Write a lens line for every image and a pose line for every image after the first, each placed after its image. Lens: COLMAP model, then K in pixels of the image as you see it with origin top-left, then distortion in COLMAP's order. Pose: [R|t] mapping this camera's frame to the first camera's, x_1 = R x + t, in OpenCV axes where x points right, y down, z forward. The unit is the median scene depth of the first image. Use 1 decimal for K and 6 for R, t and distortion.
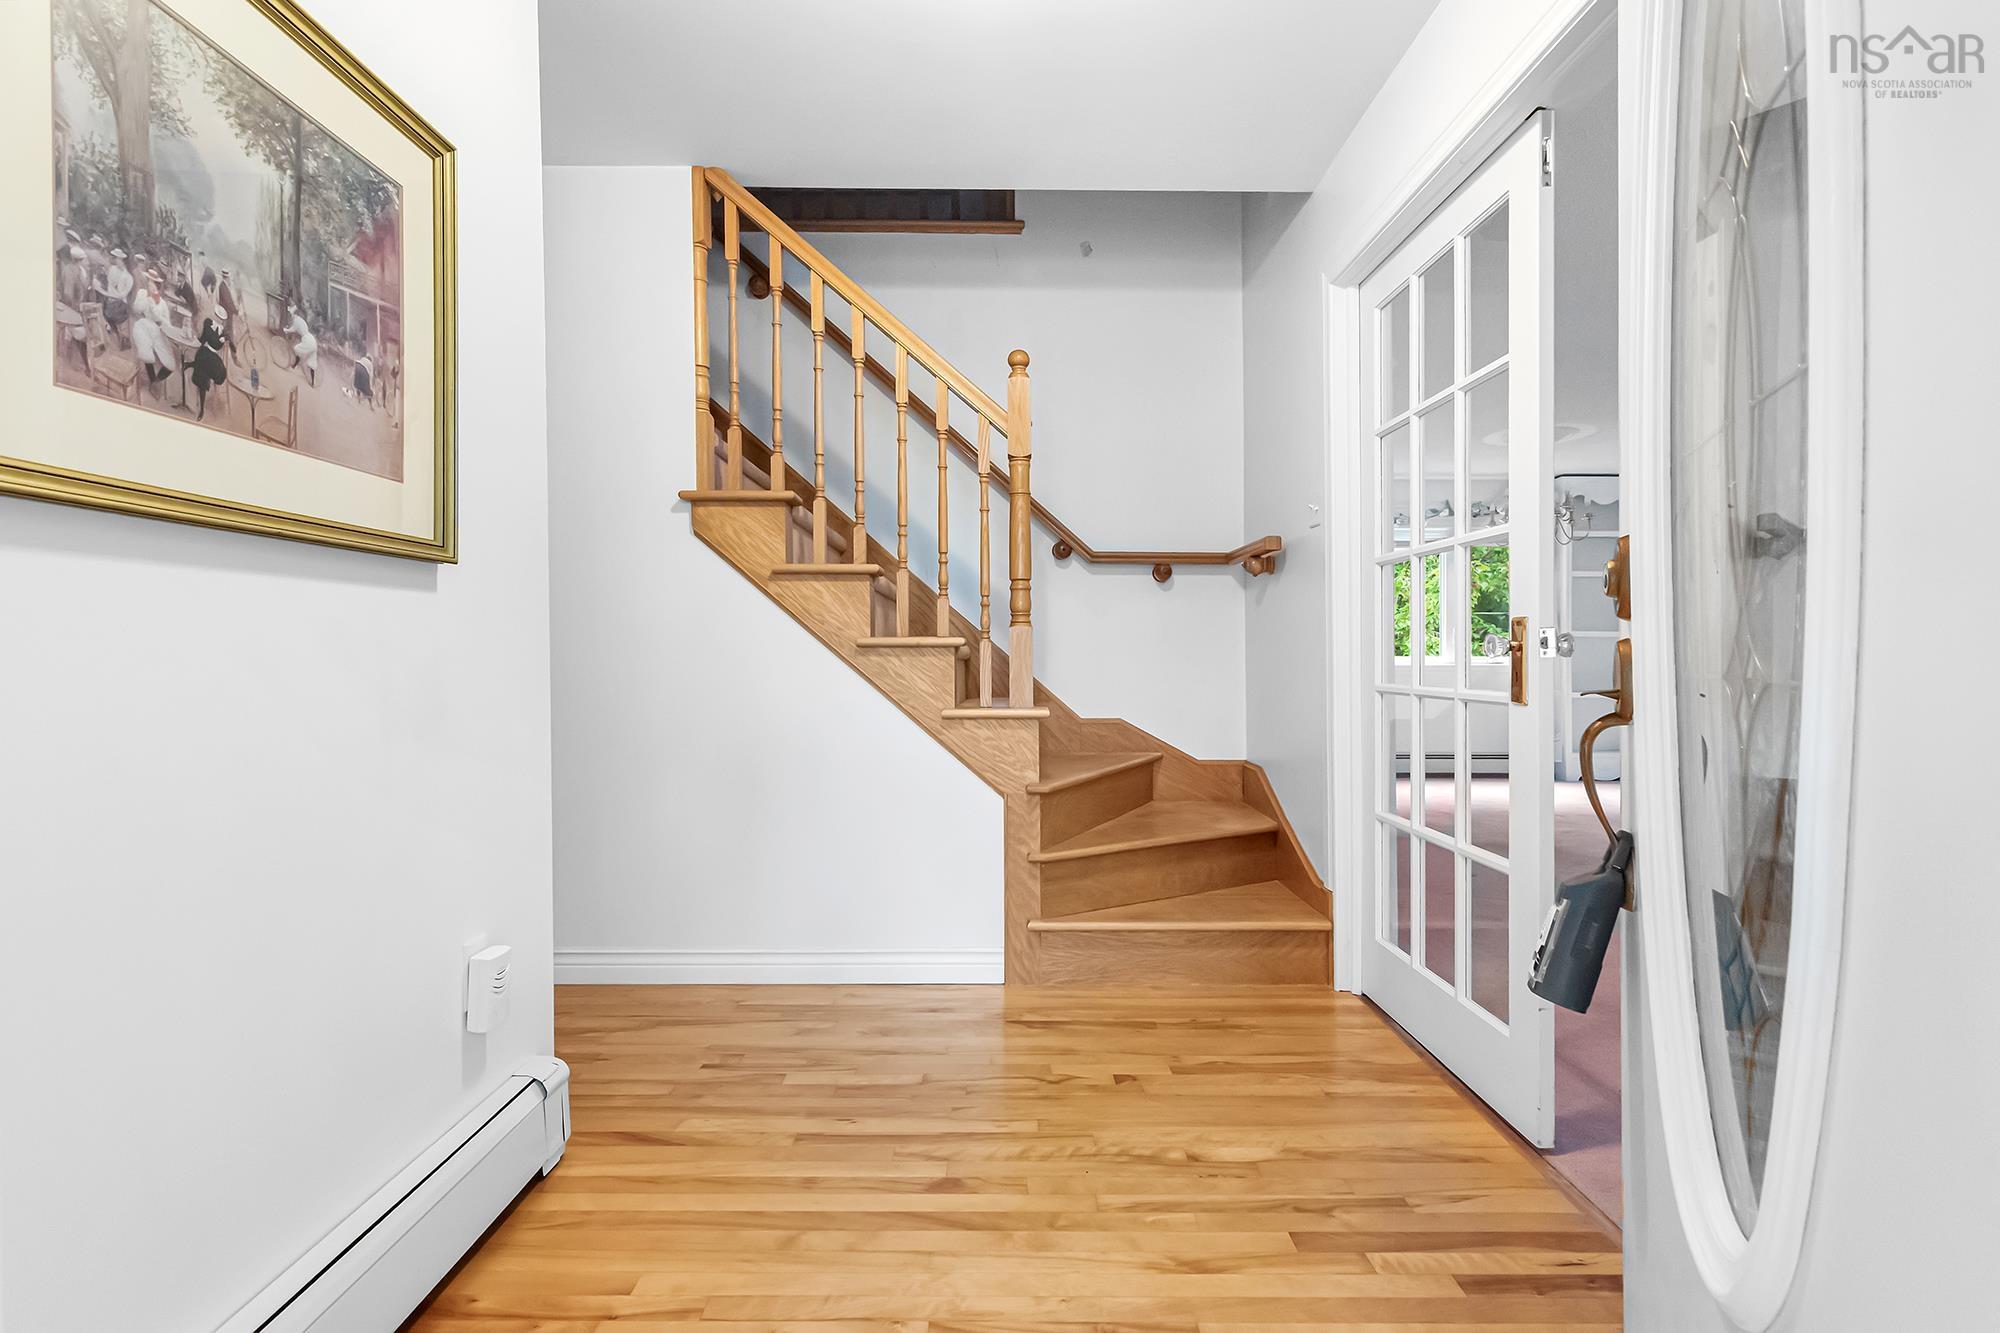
lens RADIAL K [[990.5, 0, 1017.3], [0, 990.5, 655.2], [0, 0, 1]] dist [0.017080, -0.002314]
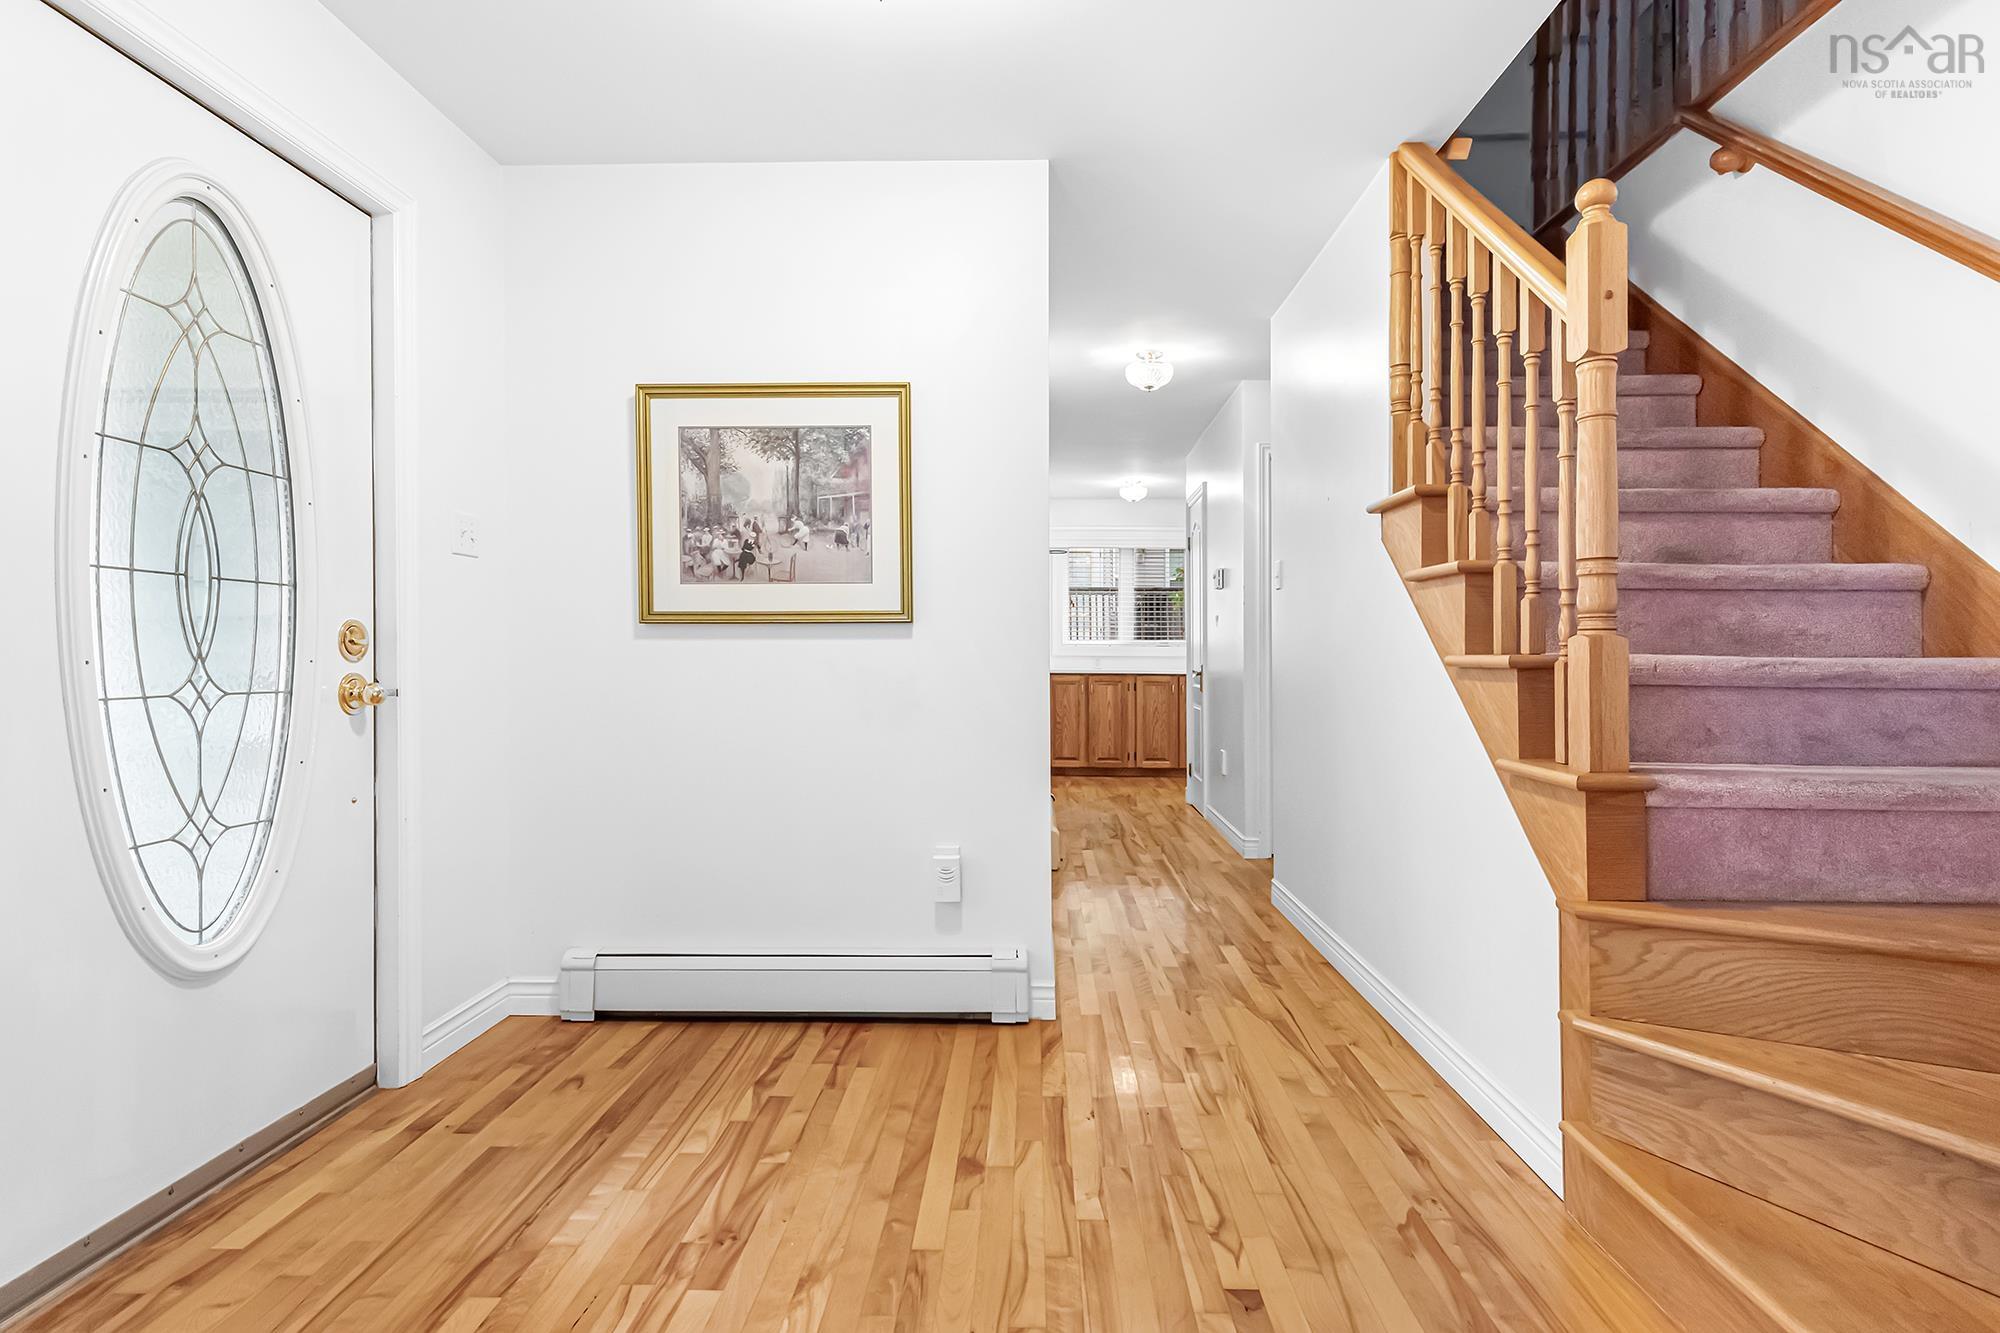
lens RADIAL K [[990.5, 0, 1017.1], [0, 990.5, 672.2], [0, 0, 1]] dist [0.017080, -0.002314]
pose [[-0.028508, 0.011875, -0.999523, 1.454022], [-0.000287, 0.999929, 0.011888, -0.032779], [0.999594, 0.000625, -0.028503, 1.552033]]
